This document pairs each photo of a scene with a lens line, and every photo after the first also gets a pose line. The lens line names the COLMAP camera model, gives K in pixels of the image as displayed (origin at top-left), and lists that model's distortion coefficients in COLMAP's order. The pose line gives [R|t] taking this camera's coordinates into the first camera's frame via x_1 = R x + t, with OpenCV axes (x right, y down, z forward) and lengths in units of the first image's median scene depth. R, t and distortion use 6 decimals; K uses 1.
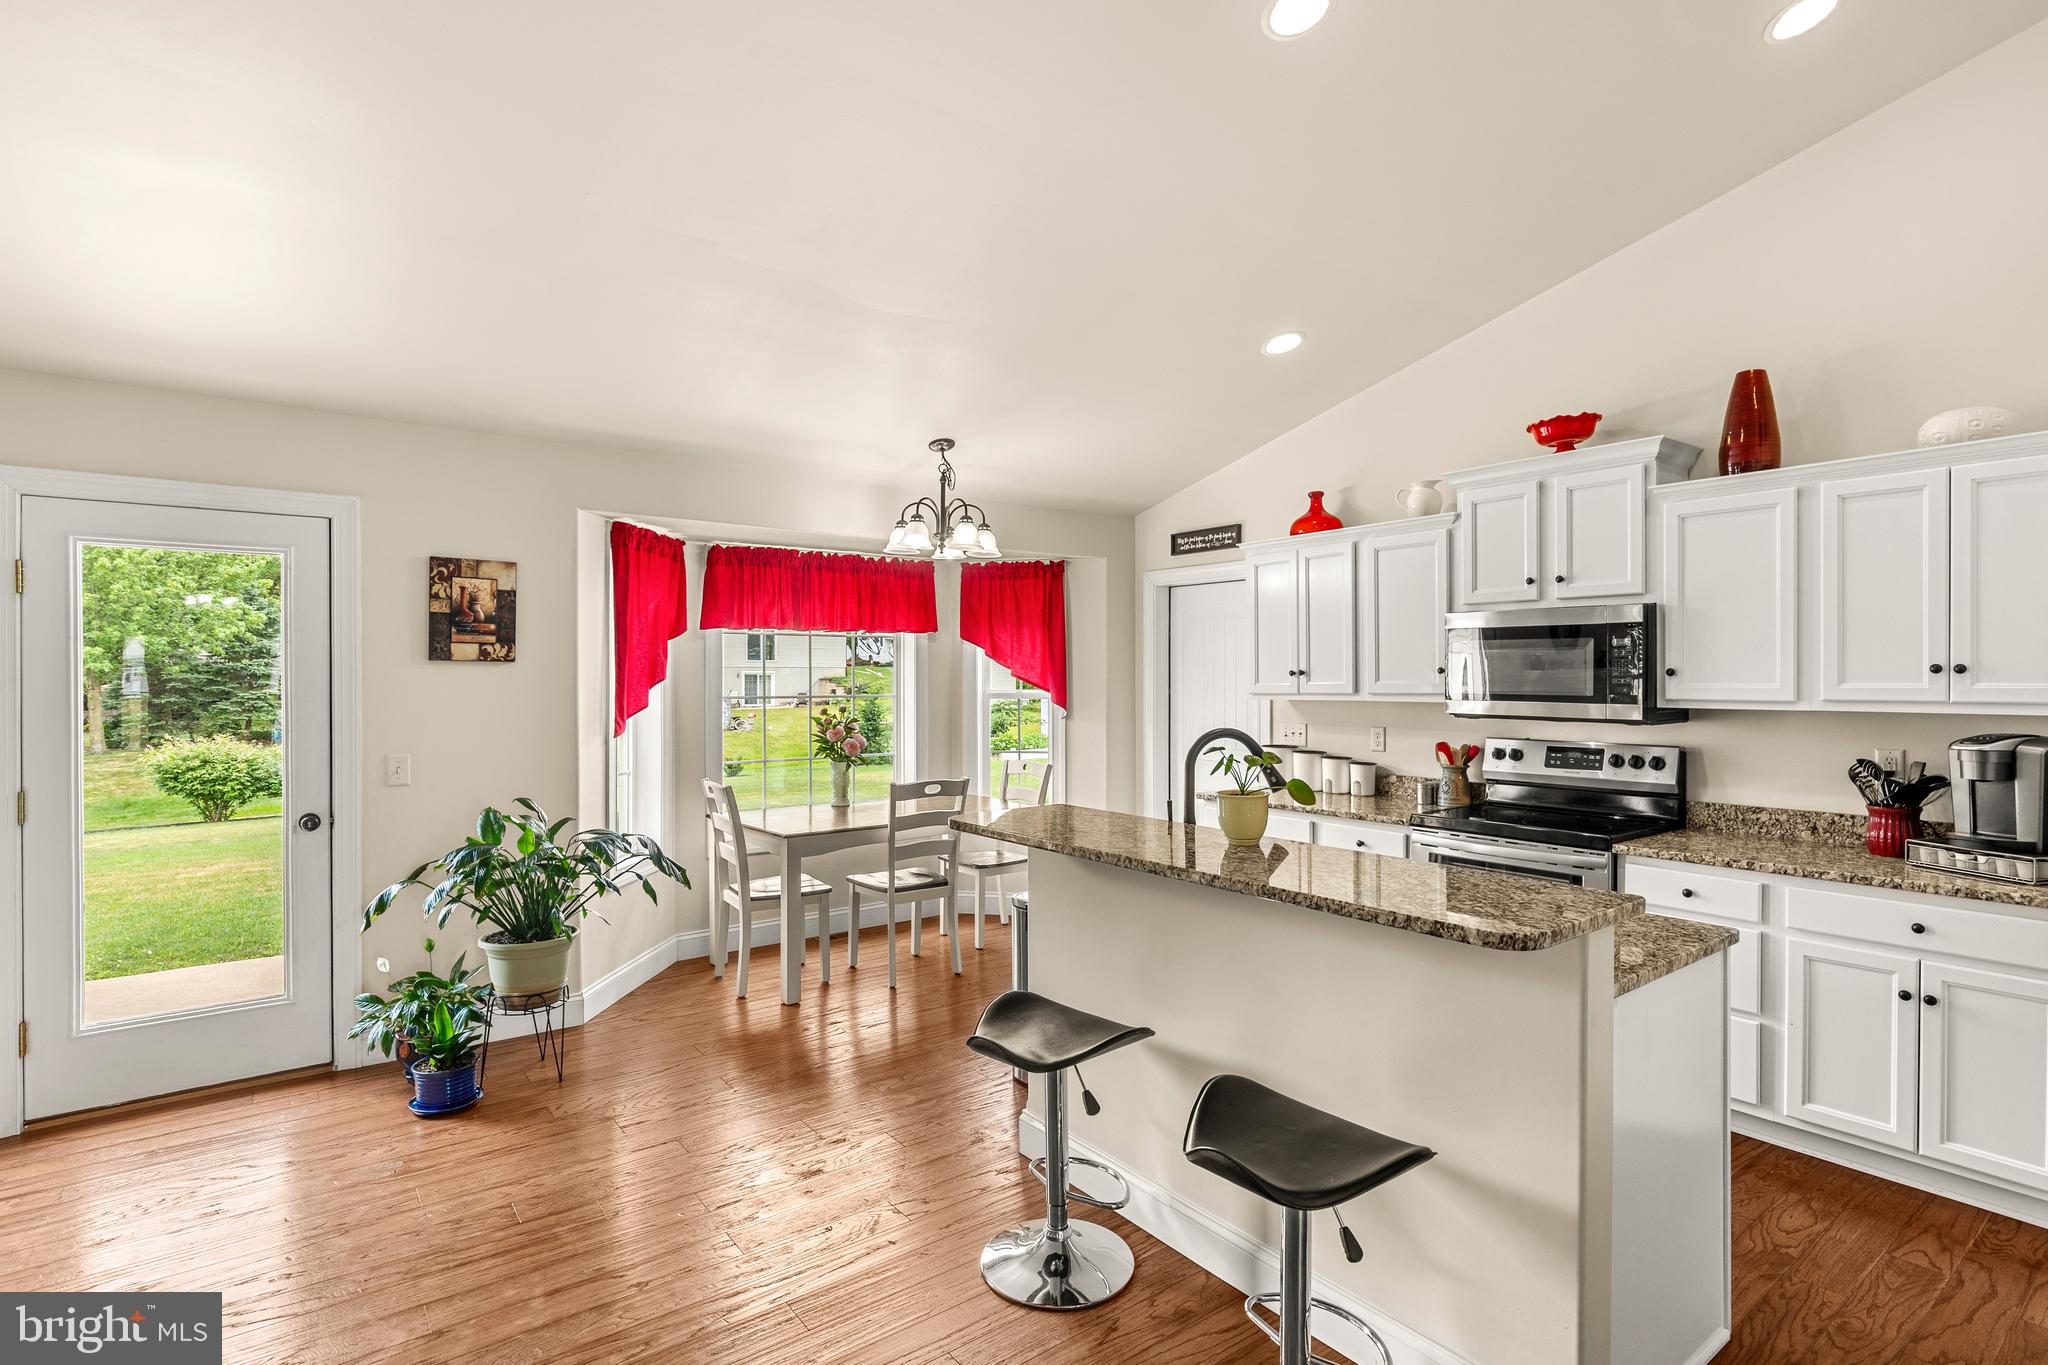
lens RADIAL K [[1004.3, 0, 1042.5], [0, 1004.3, 675.2], [0, 0, 1]] dist [-0.011966, 0.000138]
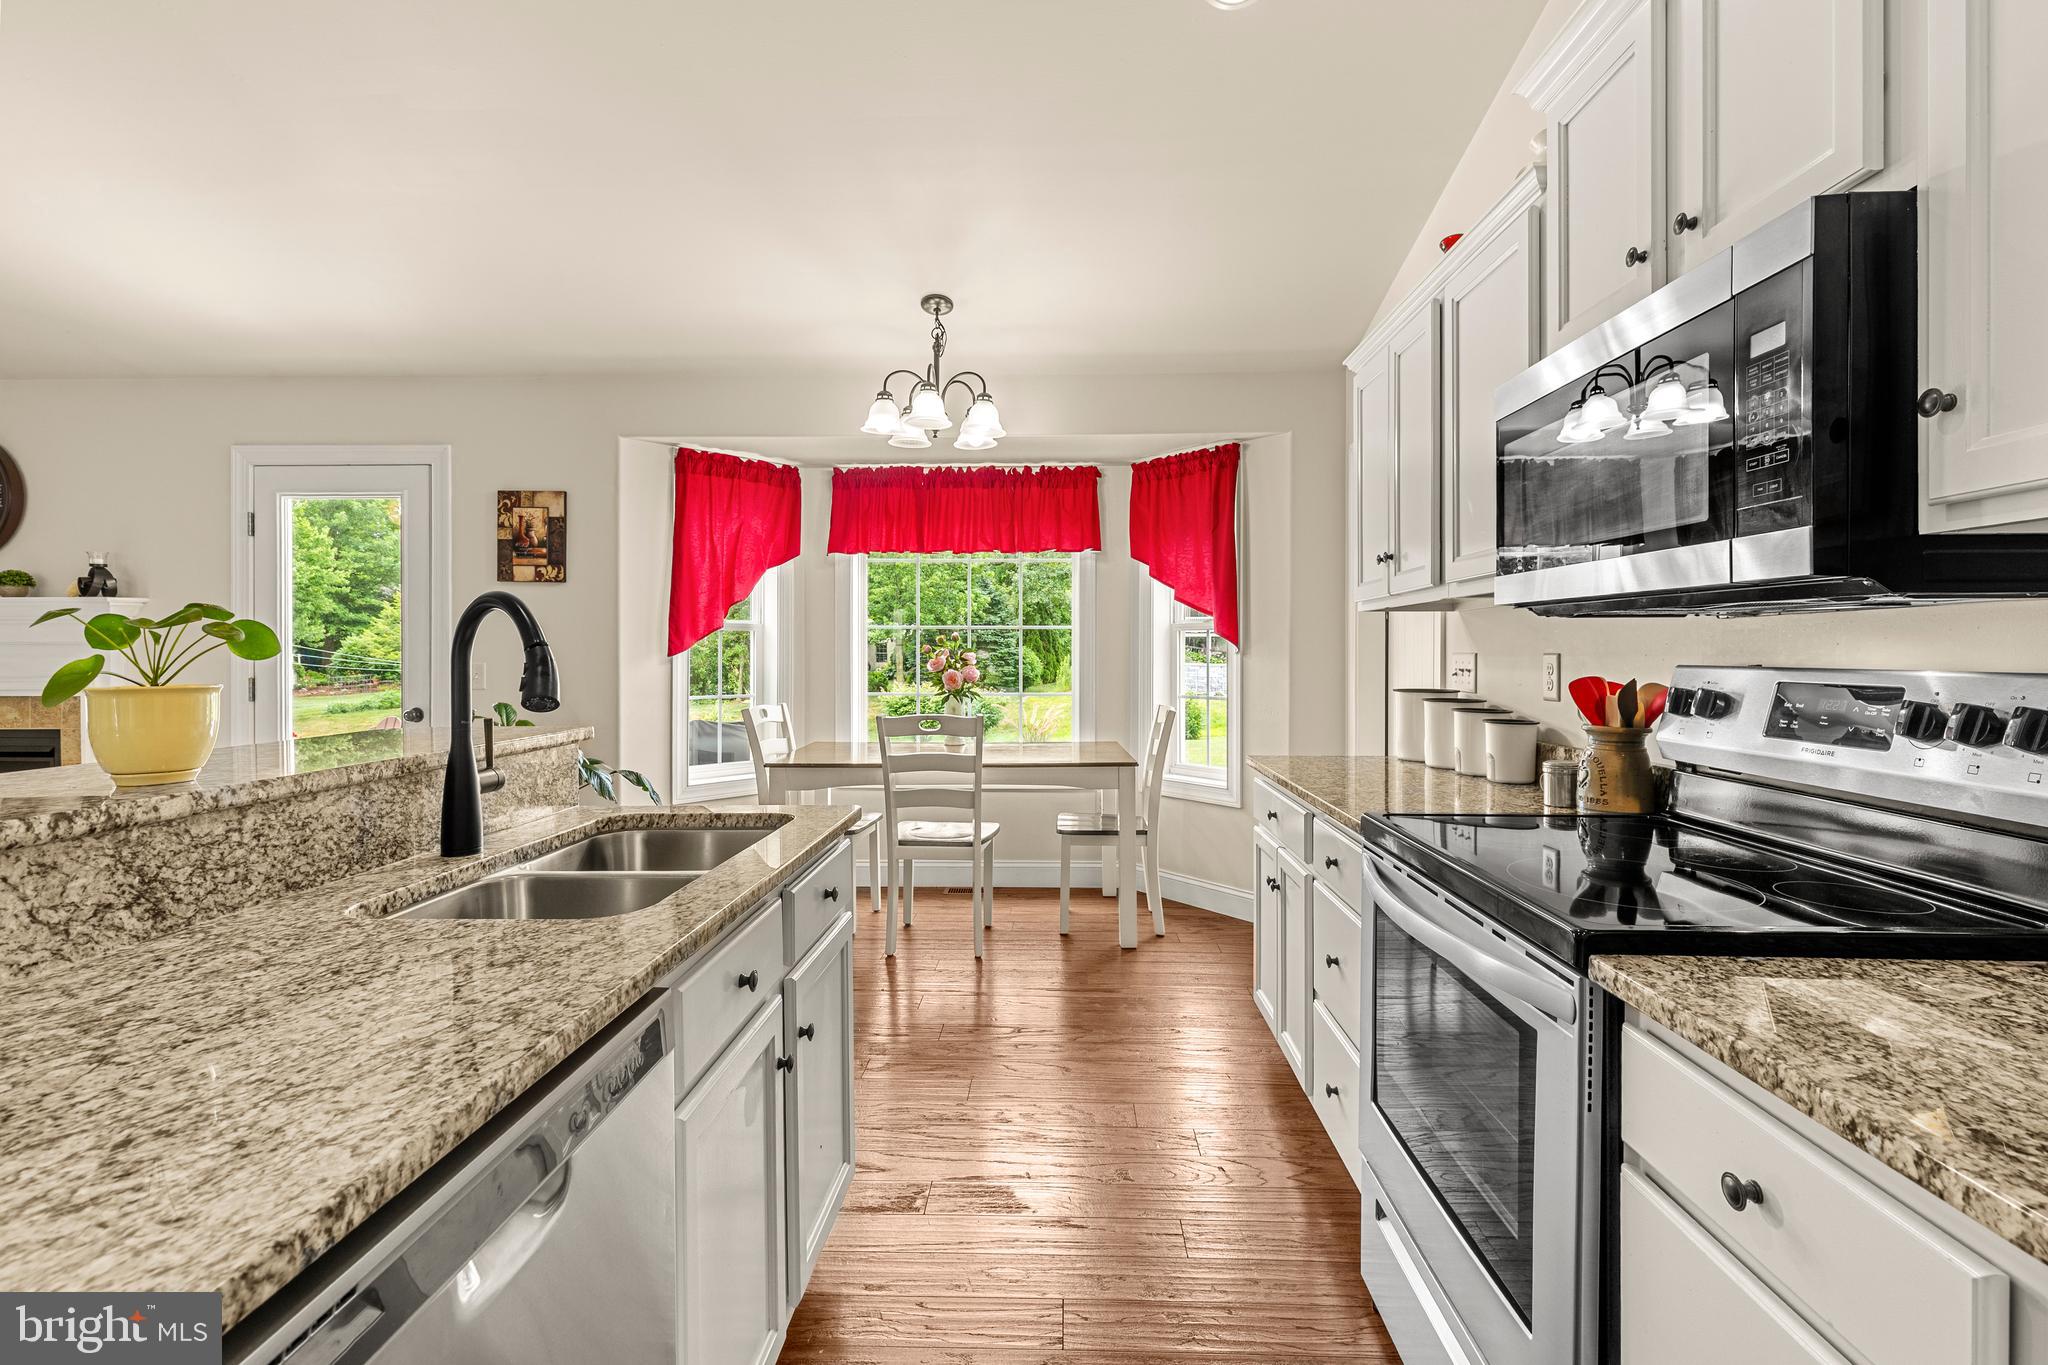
lens RADIAL K [[931.7, 0, 1030.6], [0, 931.7, 654.9], [0, 0, 1]] dist [0.003411, -0.000926]
pose [[0.770884, 0.005674, -0.636950, 0.517629], [-0.000748, 0.999968, 0.008002, 0.057906], [0.636975, -0.005692, 0.770864, 0.541313]]
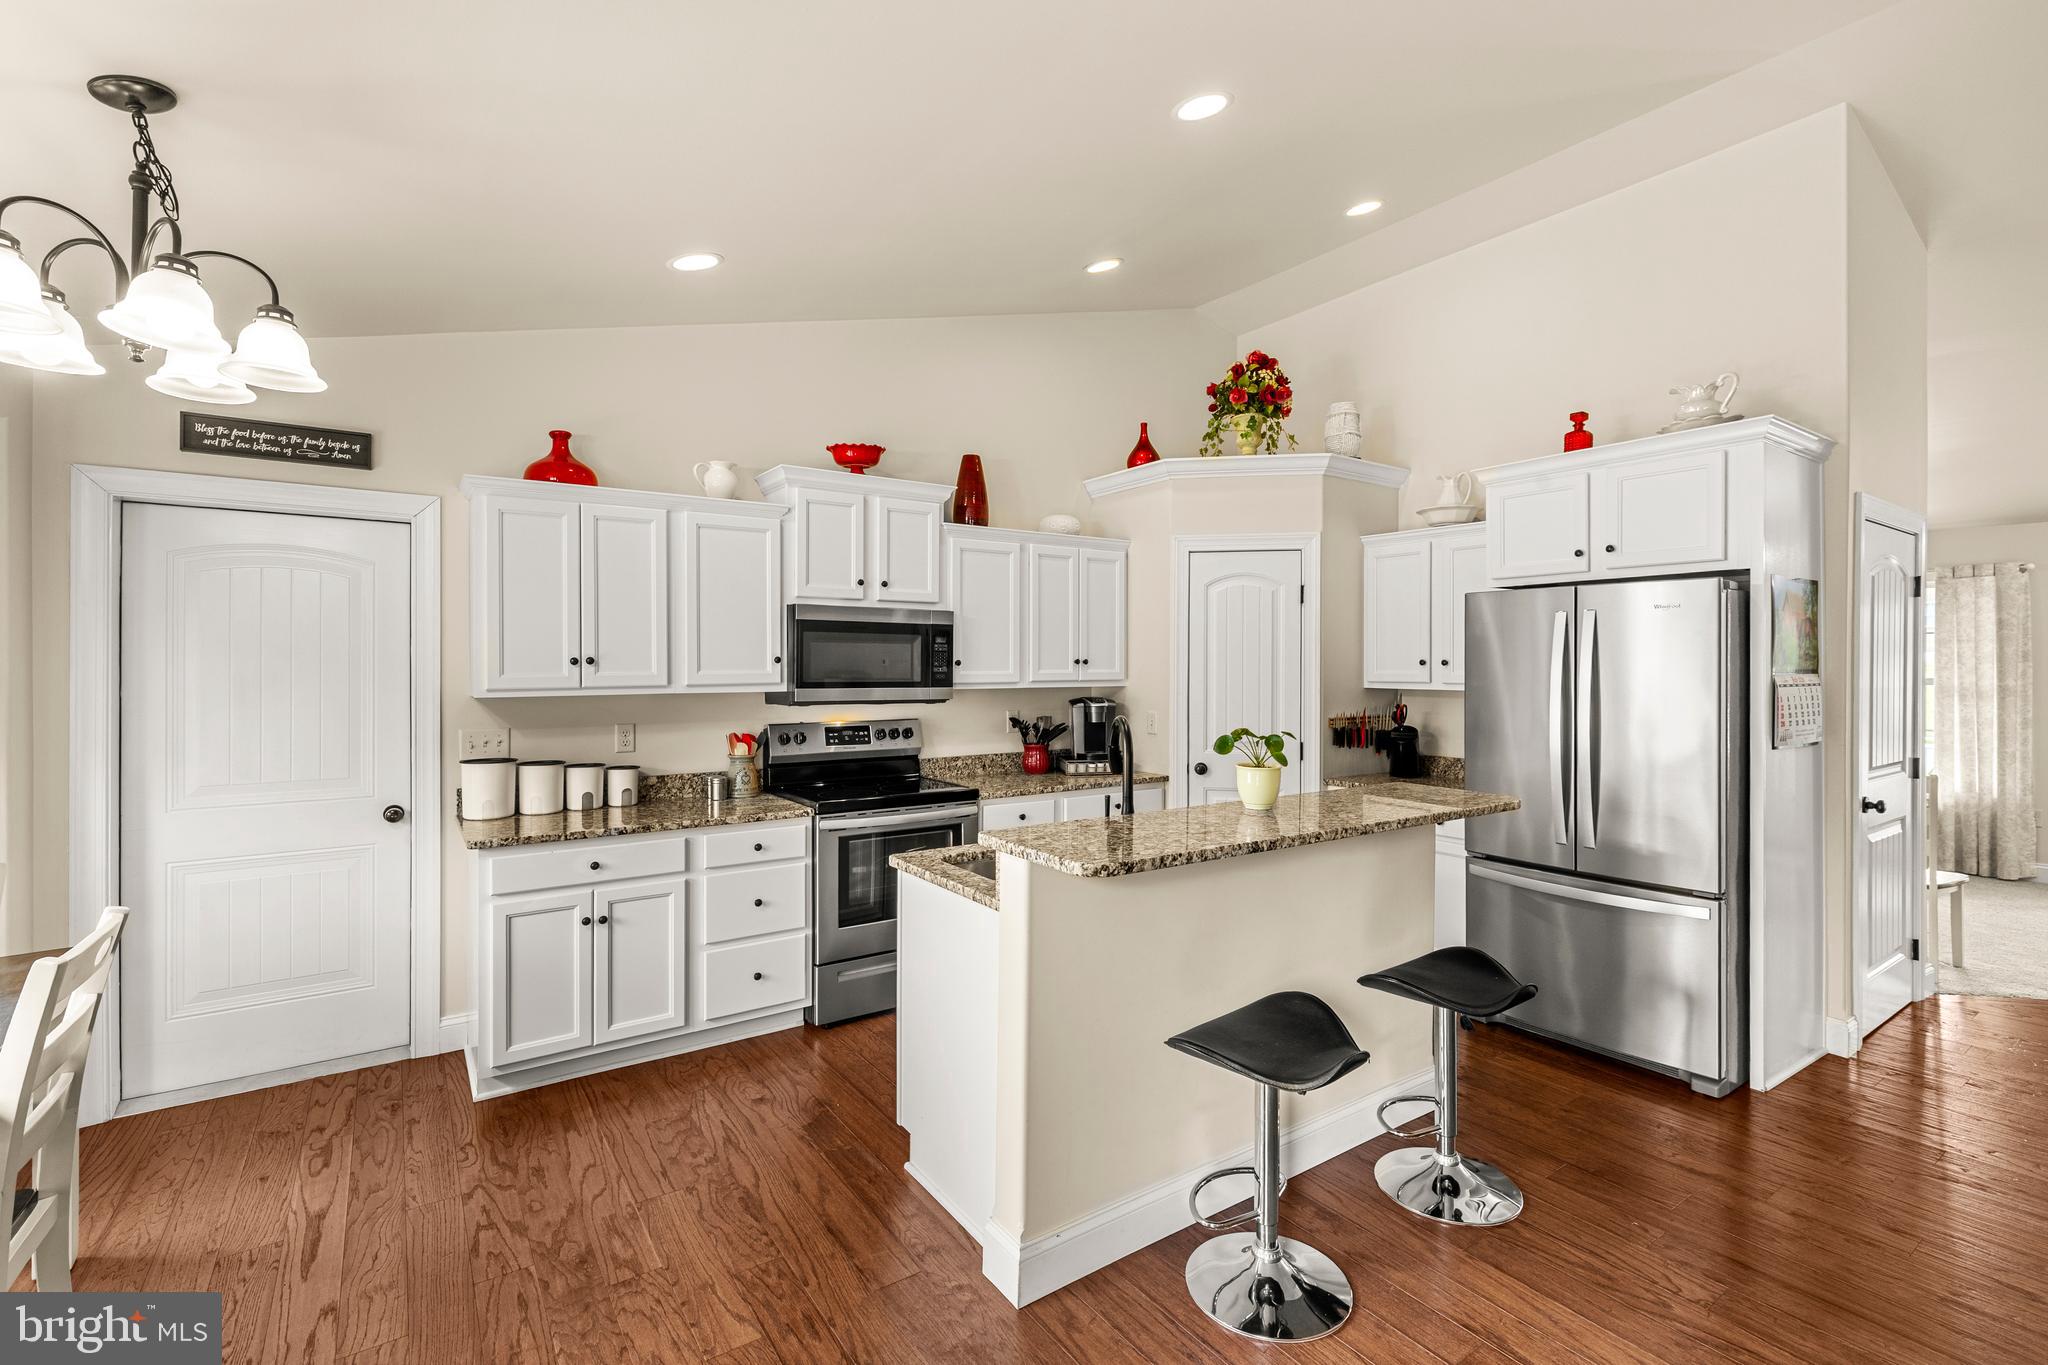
lens RADIAL K [[931.7, 0, 1051.1], [0, 931.7, 662.6], [0, 0, 1]] dist [0.003411, -0.000926]
pose [[0.028133, 0.005043, 0.999591, -0.546231], [0.000044, 0.999987, -0.005046, 0.002903], [-0.999604, 0.000186, 0.028133, 0.723902]]
